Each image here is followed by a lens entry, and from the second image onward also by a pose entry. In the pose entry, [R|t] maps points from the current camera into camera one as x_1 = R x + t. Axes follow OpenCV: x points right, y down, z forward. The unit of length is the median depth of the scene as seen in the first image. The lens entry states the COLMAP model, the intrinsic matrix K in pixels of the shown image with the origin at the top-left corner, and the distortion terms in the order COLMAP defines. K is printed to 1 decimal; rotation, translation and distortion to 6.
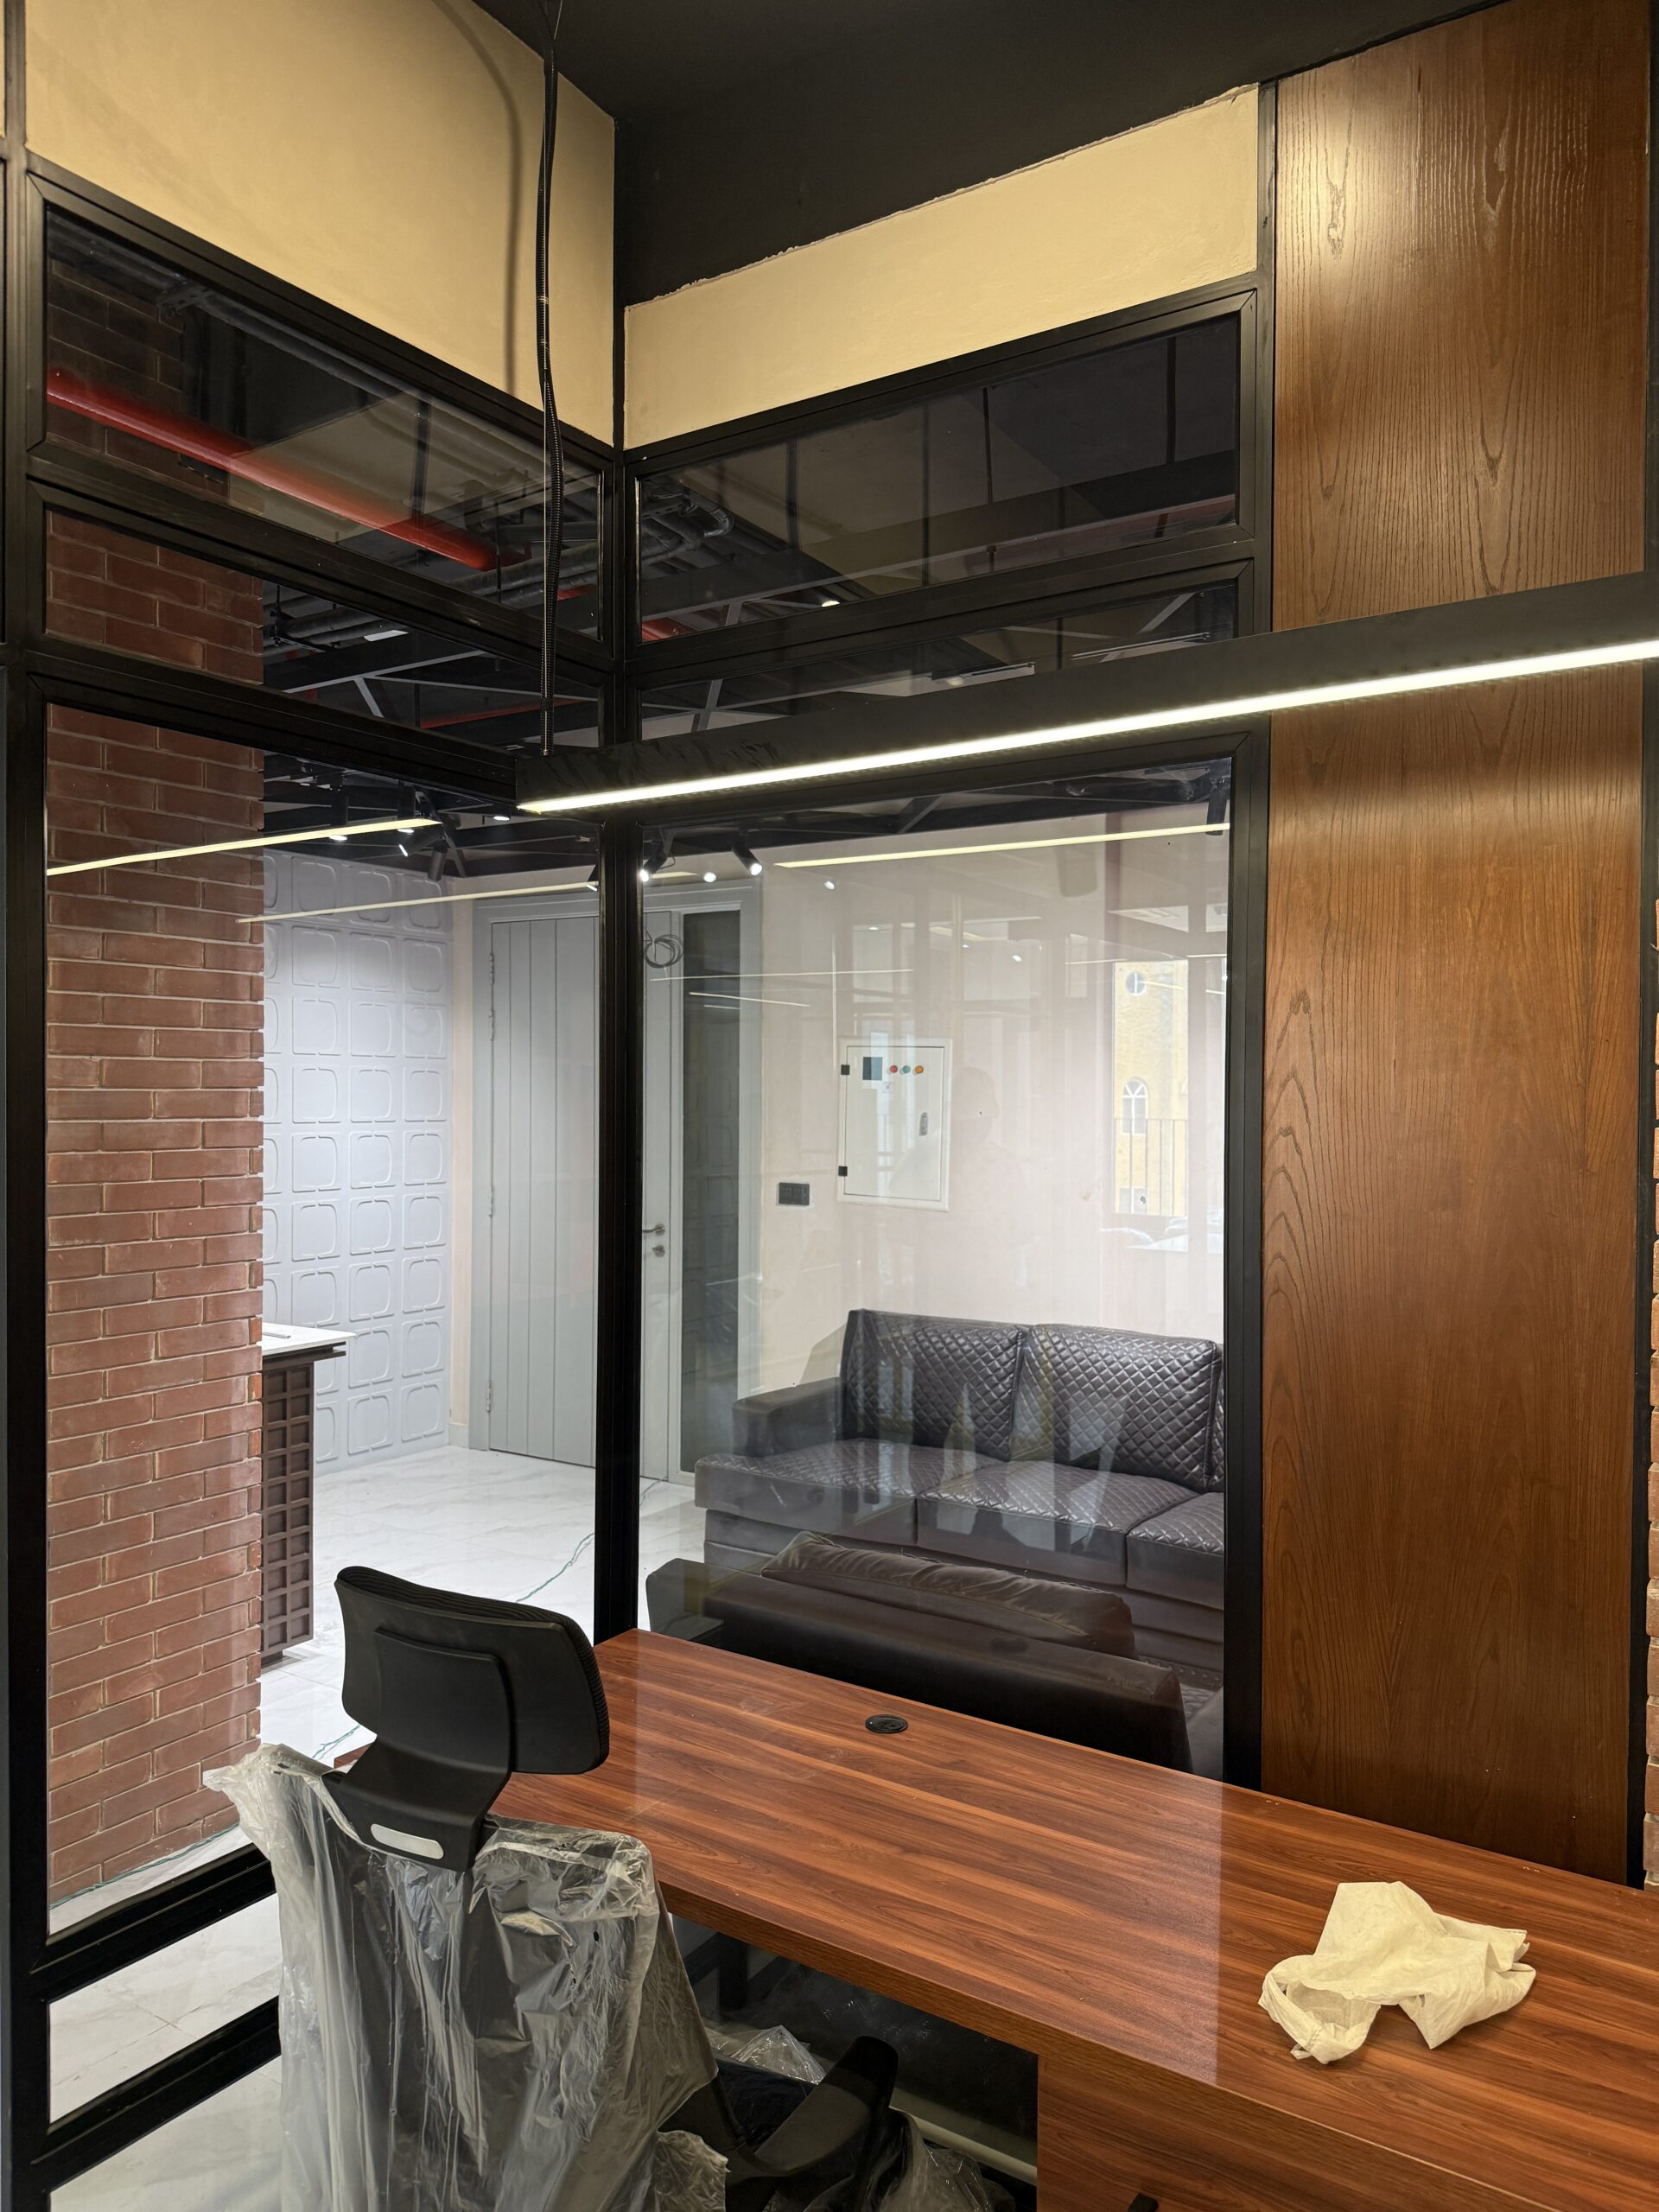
lens RADIAL K [[1575.5, 0, 829.7], [0, 1575.5, 1106.5], [0, 0, 1]] dist [0.050835, -0.084001]
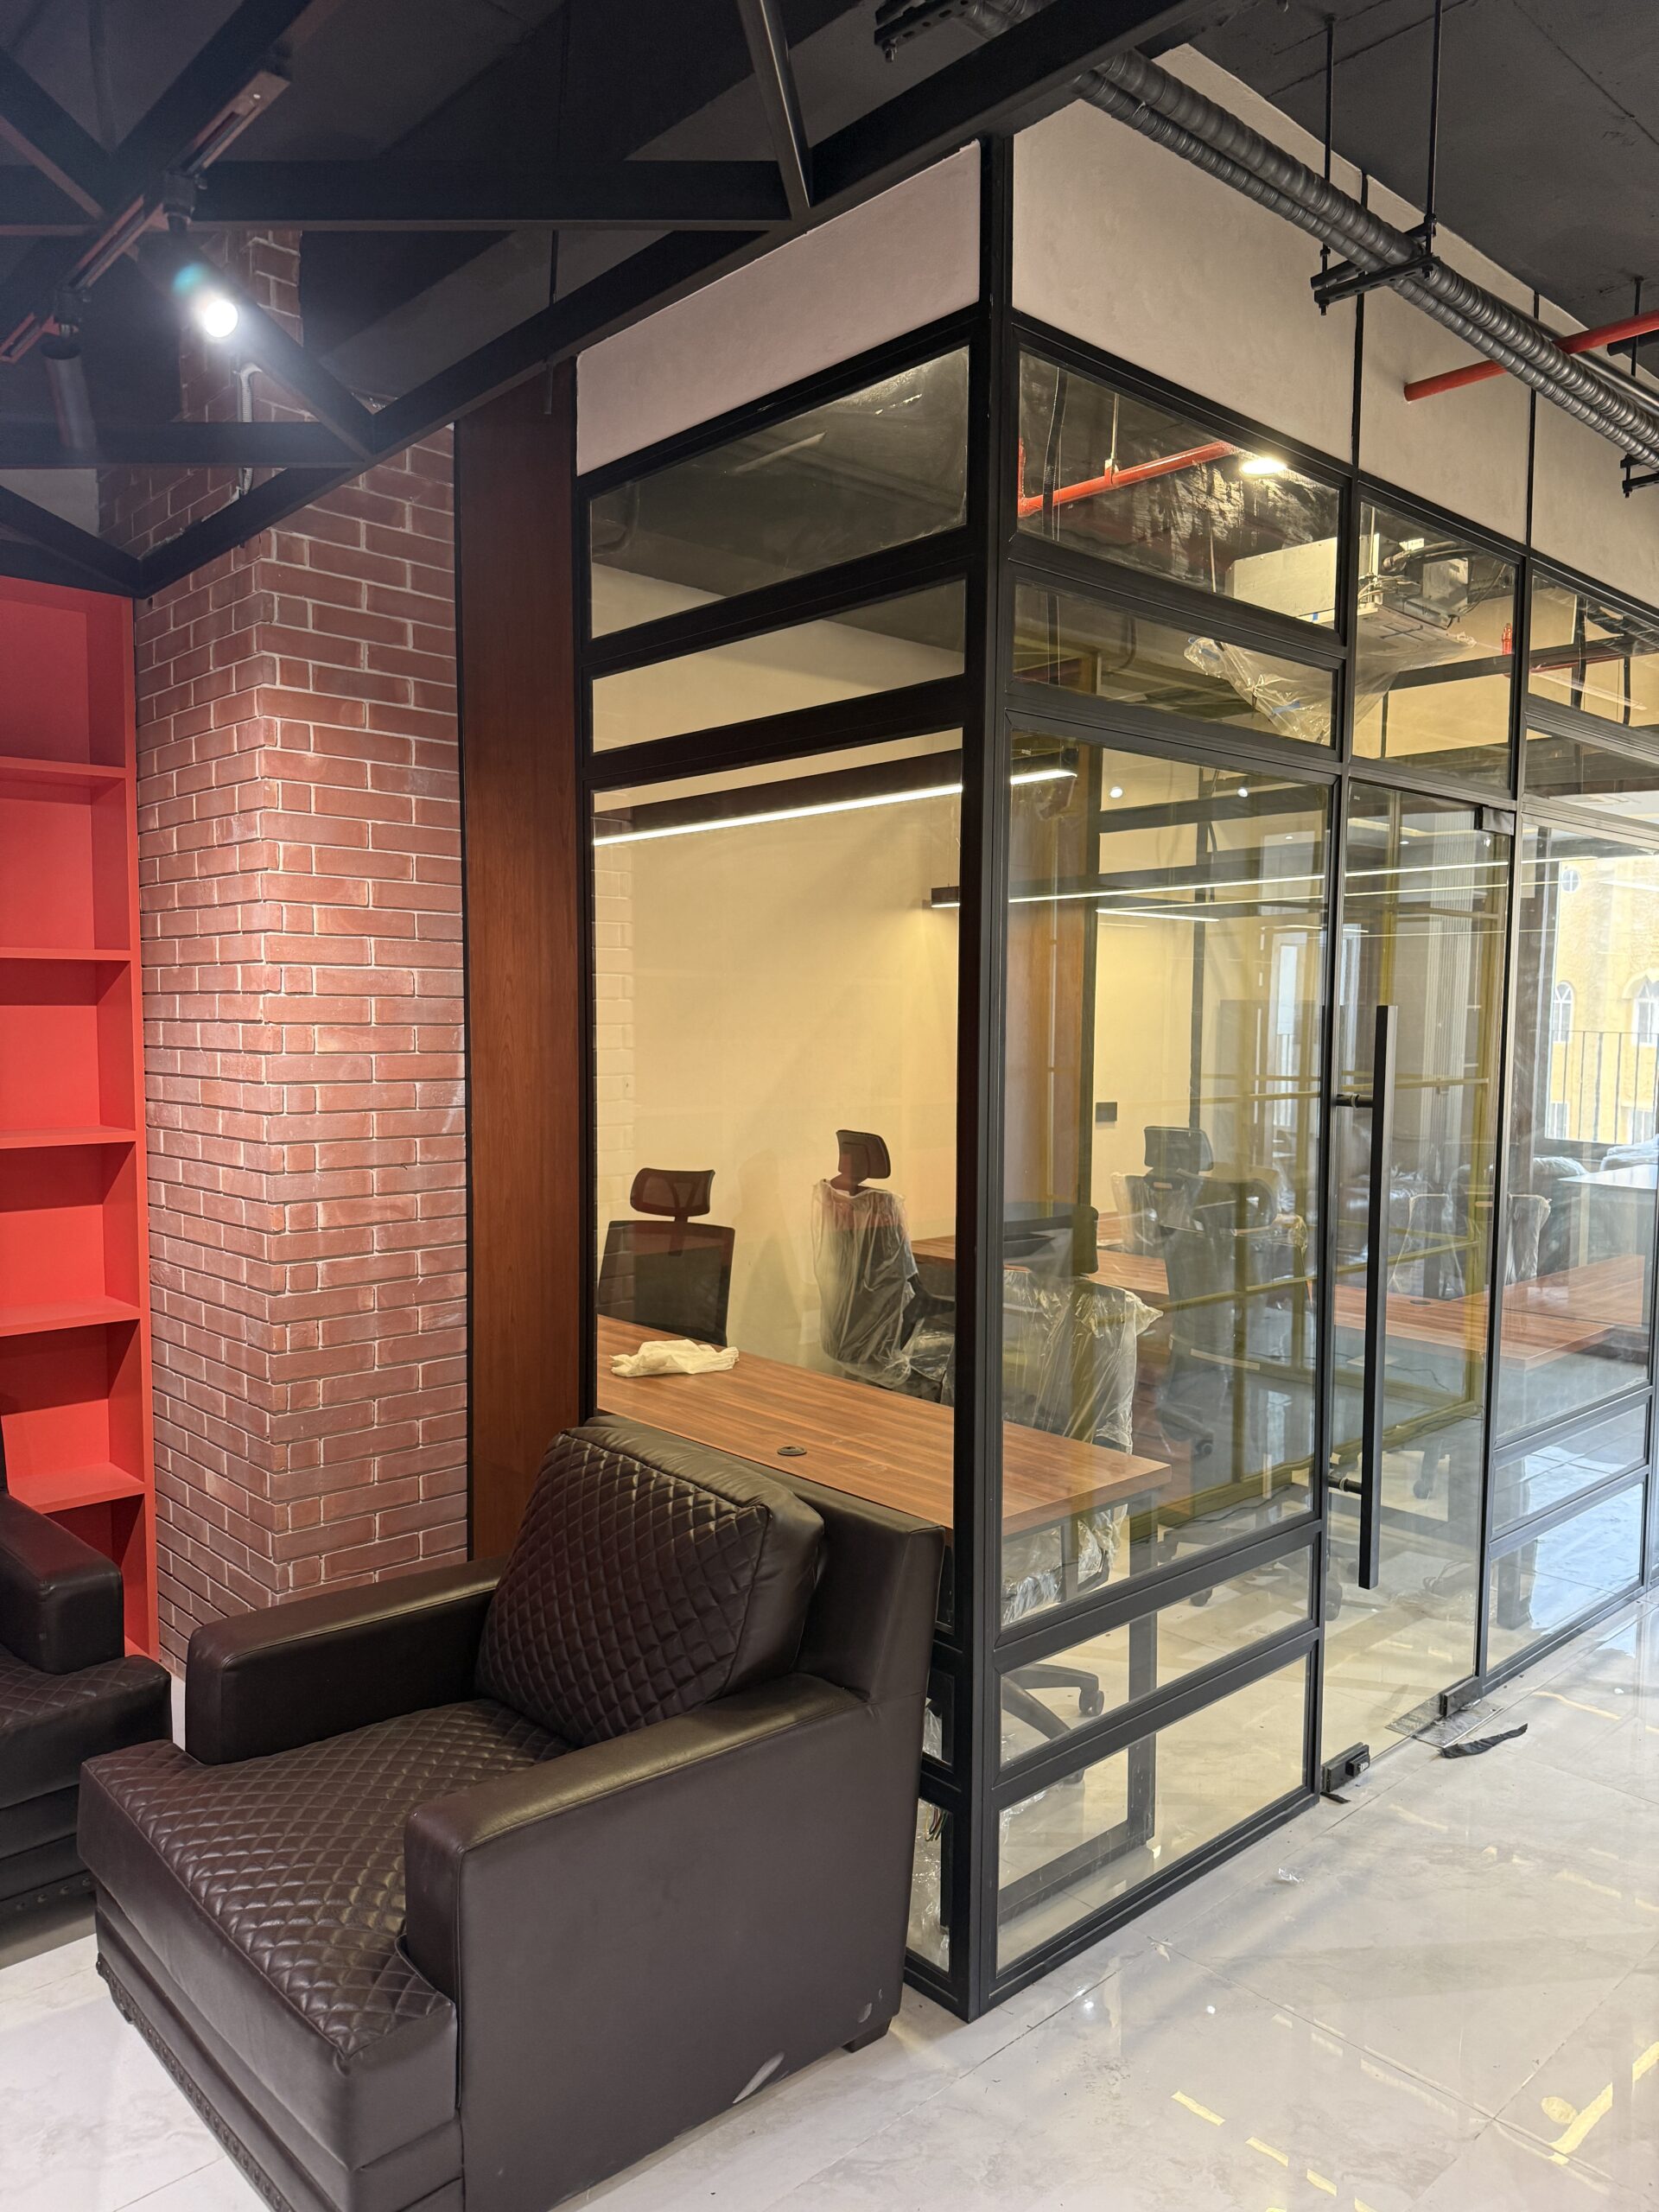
lens RADIAL K [[1575.5, 0, 822.1], [0, 1575.5, 1115.9], [0, 0, 1]] dist [0.050835, -0.084001]
pose [[-0.970169, -0.026515, 0.240976, -0.347936], [-0.010317, 0.997616, 0.068235, -0.012930], [-0.242211, 0.063713, -0.968129, 2.499241]]
